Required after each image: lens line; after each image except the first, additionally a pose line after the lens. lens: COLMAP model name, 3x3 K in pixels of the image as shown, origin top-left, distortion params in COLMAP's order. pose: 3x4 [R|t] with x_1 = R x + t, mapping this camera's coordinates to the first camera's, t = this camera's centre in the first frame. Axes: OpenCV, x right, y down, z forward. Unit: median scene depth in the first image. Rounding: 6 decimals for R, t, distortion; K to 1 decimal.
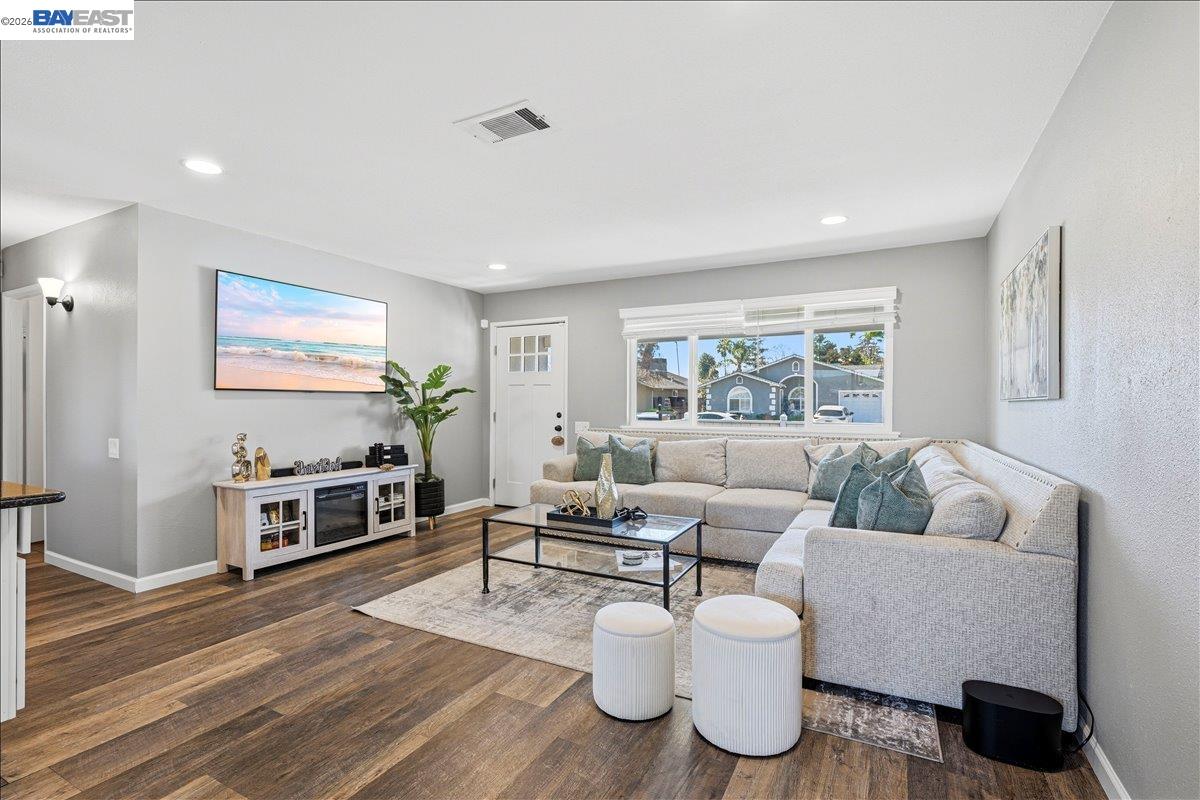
lens RADIAL K [[553.4, 0, 601.8], [0, 553.4, 405.2], [0, 0, 1]] dist [0.001897, 0.000443]
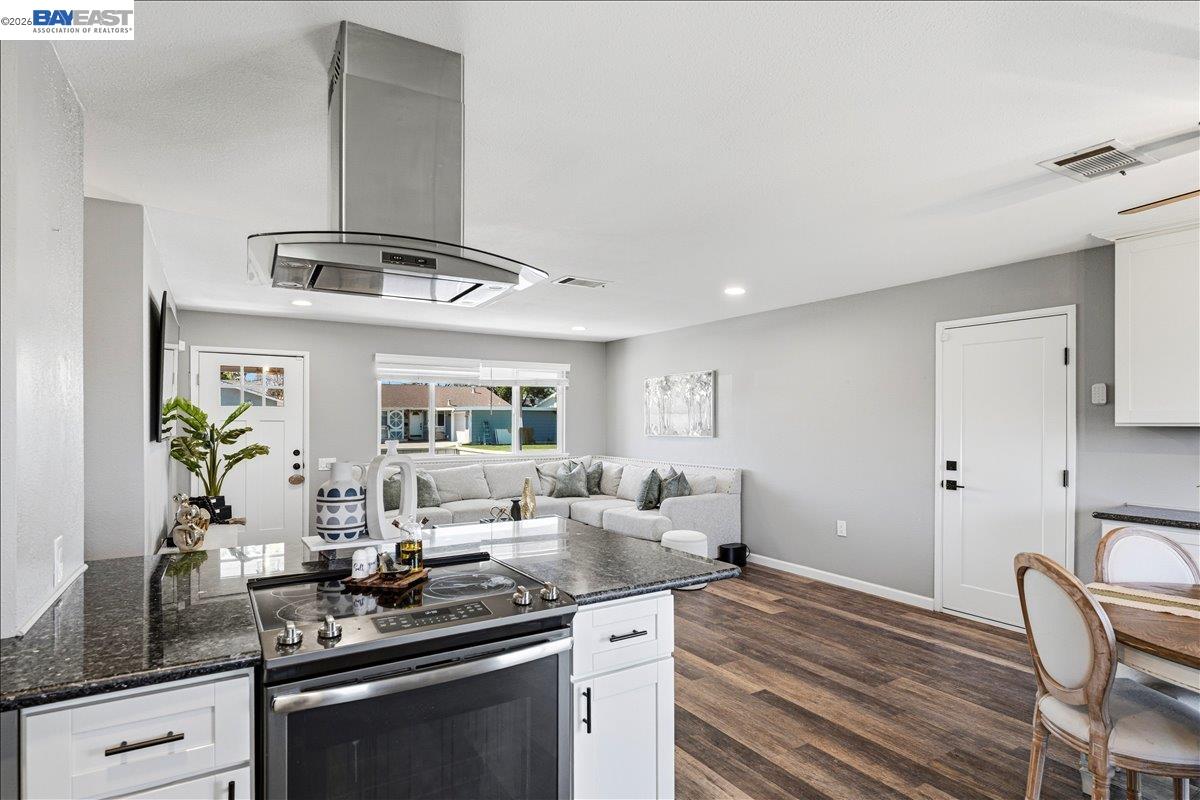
lens RADIAL K [[615.9, 0, 597.6], [0, 615.9, 424.0], [0, 0, 1]] dist [0.001847, 0.000130]
pose [[0.505305, -0.007908, 0.862904, -1.047312], [0.005231, 0.999968, 0.006101, -0.050614], [-0.862925, 0.001431, 0.505331, 0.008720]]
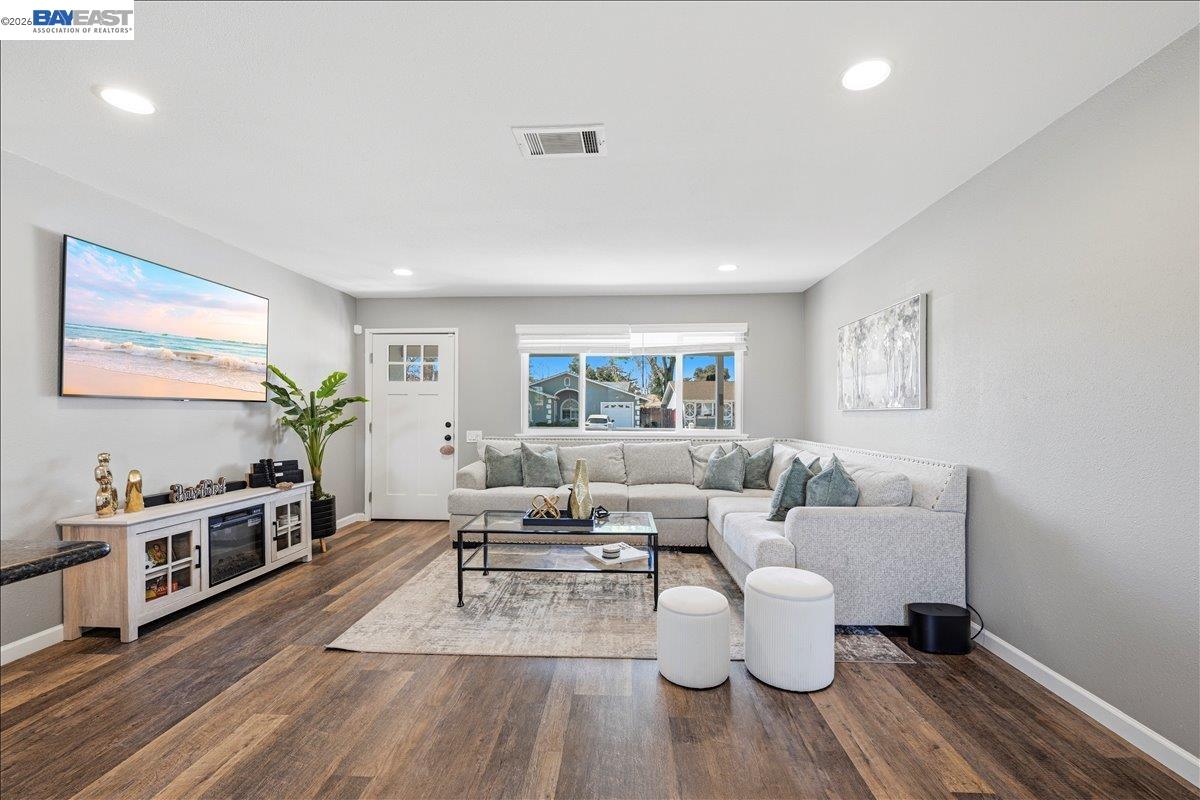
lens RADIAL K [[497.5, 0, 601.0], [0, 497.5, 414.8], [0, 0, 1]] dist [0.001190, 0.000440]
pose [[0.907856, -0.003843, 0.419264, -0.291856], [0.003877, 0.999992, 0.000772, 0.000322], [-0.419264, 0.000924, 0.907864, 0.077954]]
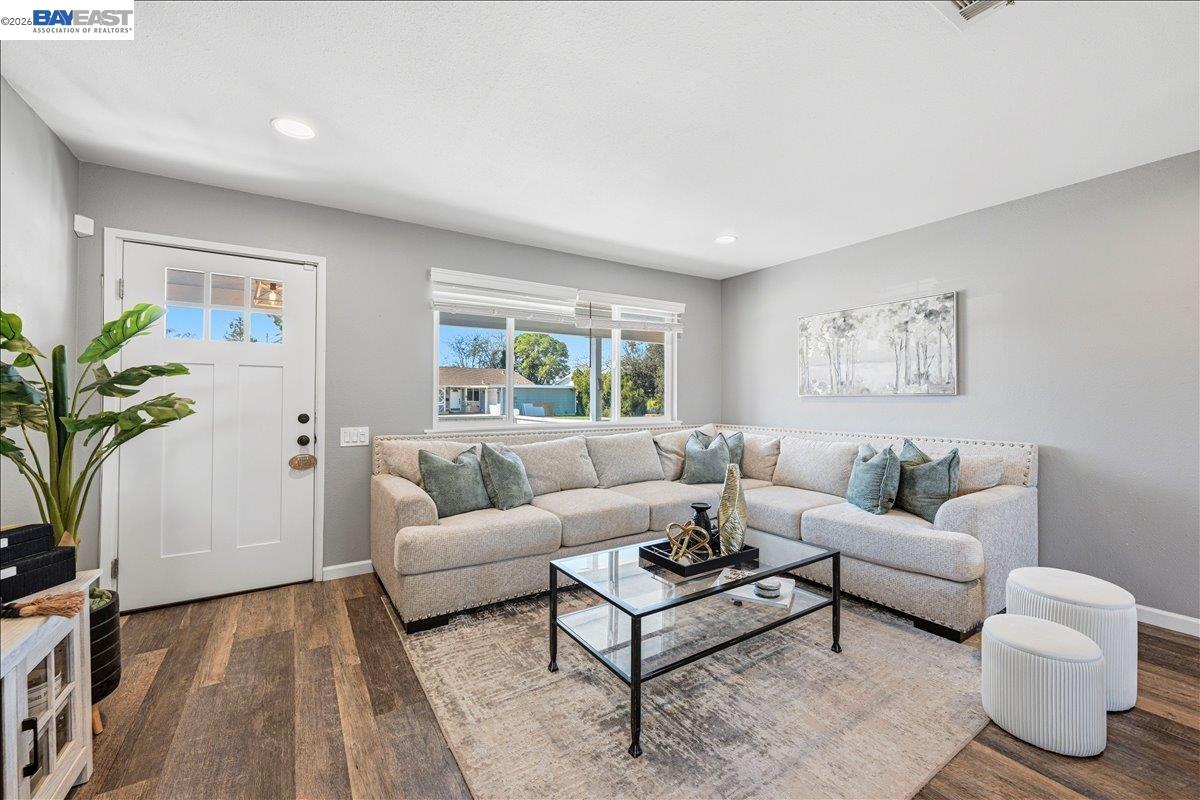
lens RADIAL K [[477.2, 0, 599.2], [0, 477.2, 395.8], [0, 0, 1]] dist [-0.002208, -0.000184]
pose [[0.495046, 0.002336, 0.868864, -0.520727], [0.005082, 0.999971, -0.005585, -0.002941], [-0.868852, 0.007181, 0.495020, 0.664413]]
